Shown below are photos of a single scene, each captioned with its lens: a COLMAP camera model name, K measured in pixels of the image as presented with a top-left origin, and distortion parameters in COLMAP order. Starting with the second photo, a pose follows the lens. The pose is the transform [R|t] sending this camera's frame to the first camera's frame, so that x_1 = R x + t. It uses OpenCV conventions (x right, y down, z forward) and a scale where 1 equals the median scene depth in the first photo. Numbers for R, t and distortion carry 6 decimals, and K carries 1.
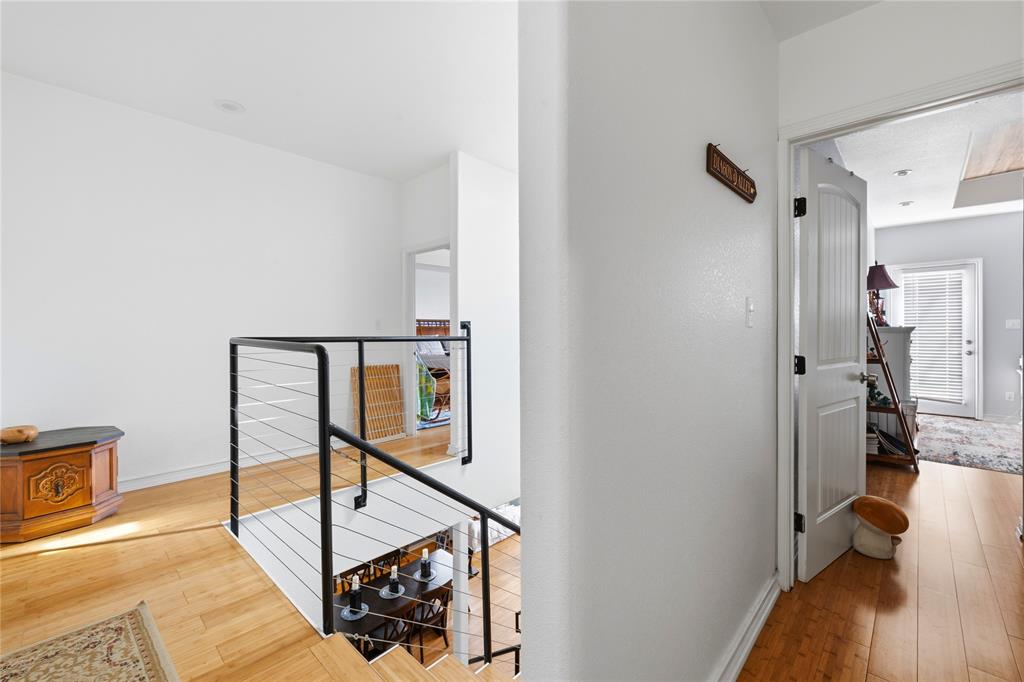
lens RADIAL K [[427.2, 0, 509.4], [0, 427.2, 334.9], [0, 0, 1]] dist [0.000728, 0.000216]
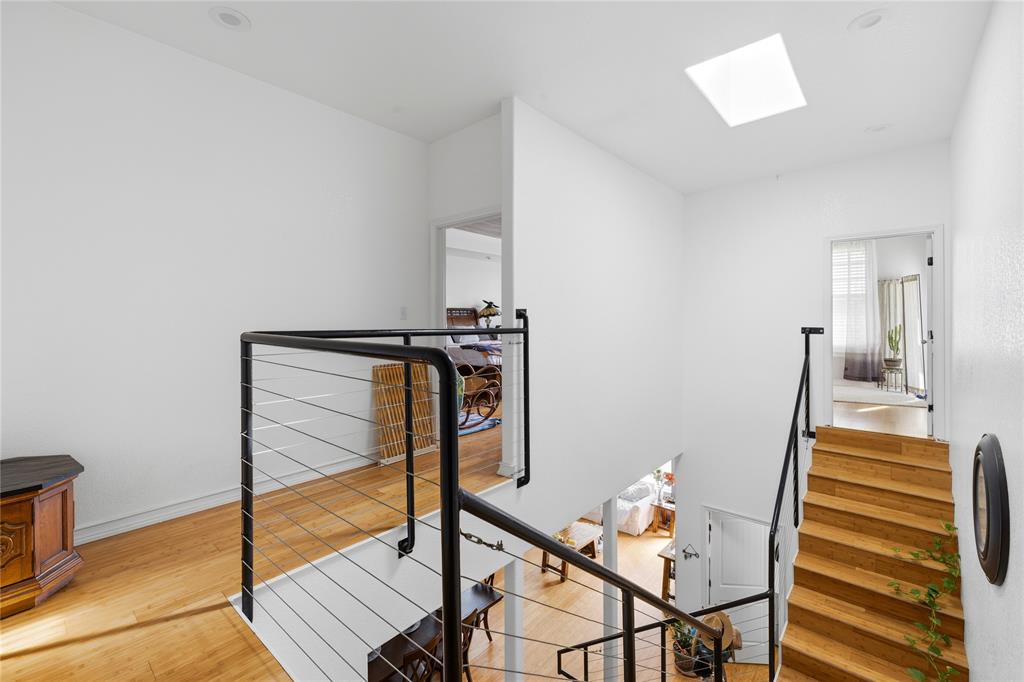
lens RADIAL K [[436.6, 0, 504.5], [0, 436.6, 323.5], [0, 0, 1]] dist [0.001138, -0.000161]
pose [[0.999482, -0.001944, 0.032132, -0.162585], [0.001951, 0.999998, -0.000201, -0.004708], [-0.032132, 0.000264, 0.999484, 0.181992]]
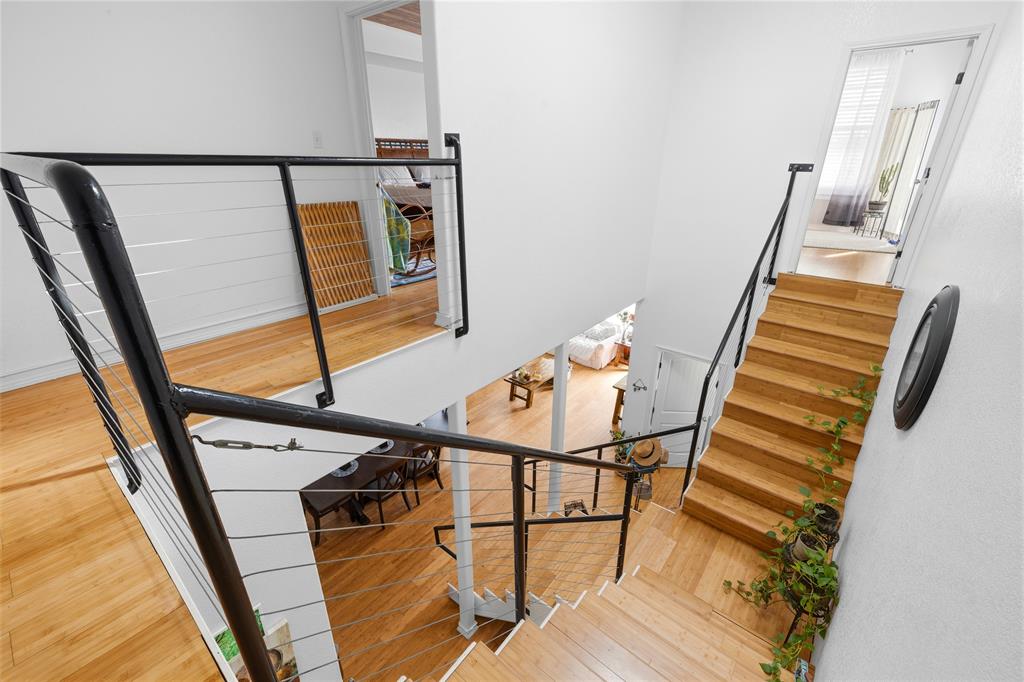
lens RADIAL K [[427.2, 0, 509.4], [0, 427.2, 334.9], [0, 0, 1]] dist [0.000728, 0.000216]
pose [[0.997807, -0.020215, 0.063026, -0.063316], [-0.004821, 0.927493, 0.373810, 0.009029], [-0.066013, -0.373295, 0.925361, 0.280571]]
